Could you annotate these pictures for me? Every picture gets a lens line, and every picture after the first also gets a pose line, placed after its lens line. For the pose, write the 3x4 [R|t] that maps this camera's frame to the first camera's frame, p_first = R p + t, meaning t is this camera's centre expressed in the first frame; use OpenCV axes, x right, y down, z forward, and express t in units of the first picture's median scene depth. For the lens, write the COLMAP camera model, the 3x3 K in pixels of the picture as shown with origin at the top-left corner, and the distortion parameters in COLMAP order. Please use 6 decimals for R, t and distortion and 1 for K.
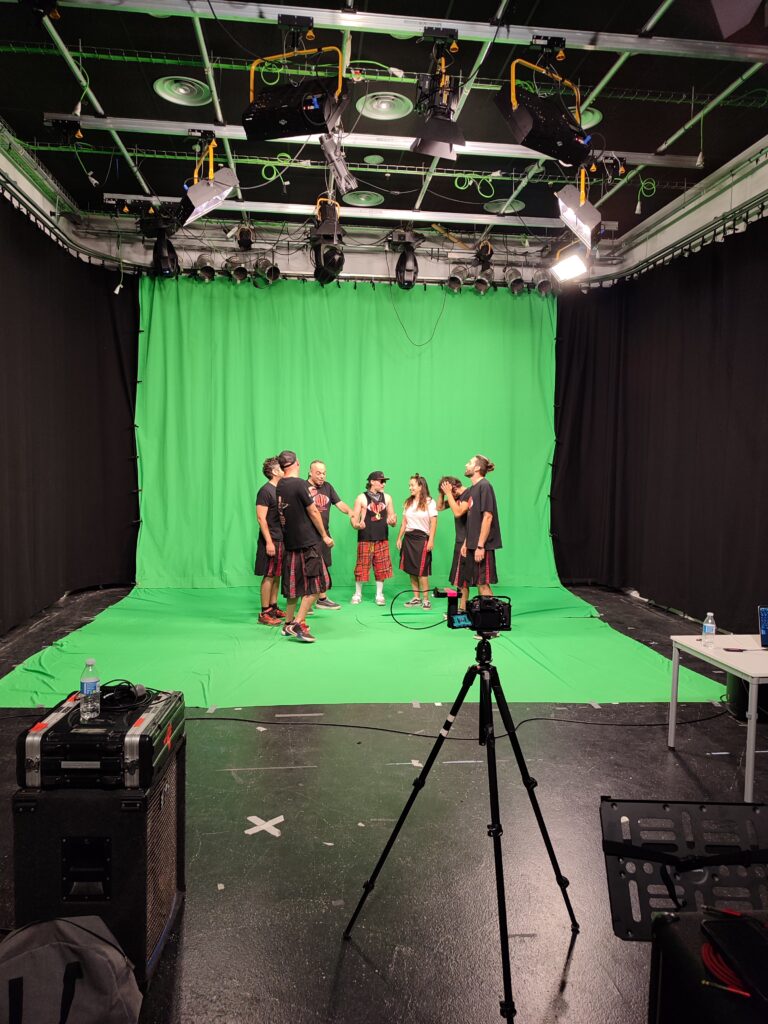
lens RADIAL K [[743.8, 0, 393.3], [0, 743.8, 513.6], [0, 0, 1]] dist [-0.006051, -0.003610]
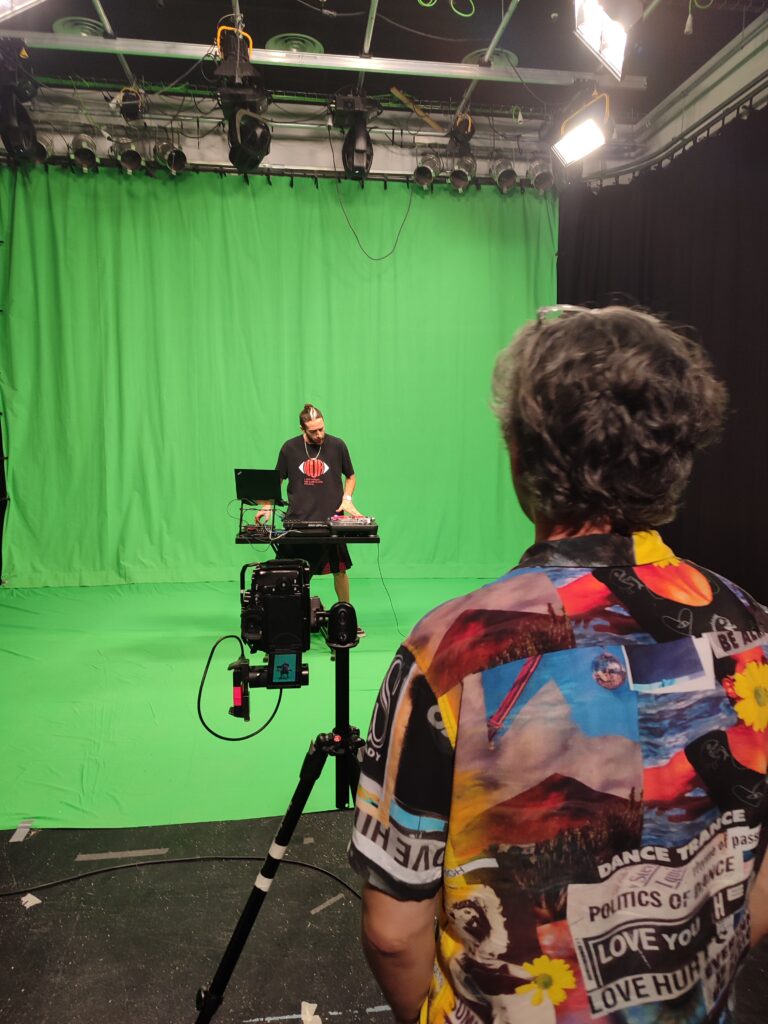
lens RADIAL K [[743.8, 0, 376.1], [0, 743.8, 508.6], [0, 0, 1]] dist [-0.006051, -0.003610]
pose [[0.999928, -0.011562, -0.003070, 0.033302], [0.011628, 0.999685, 0.022229, 0.007444], [0.002812, -0.022263, 0.999748, 0.245500]]
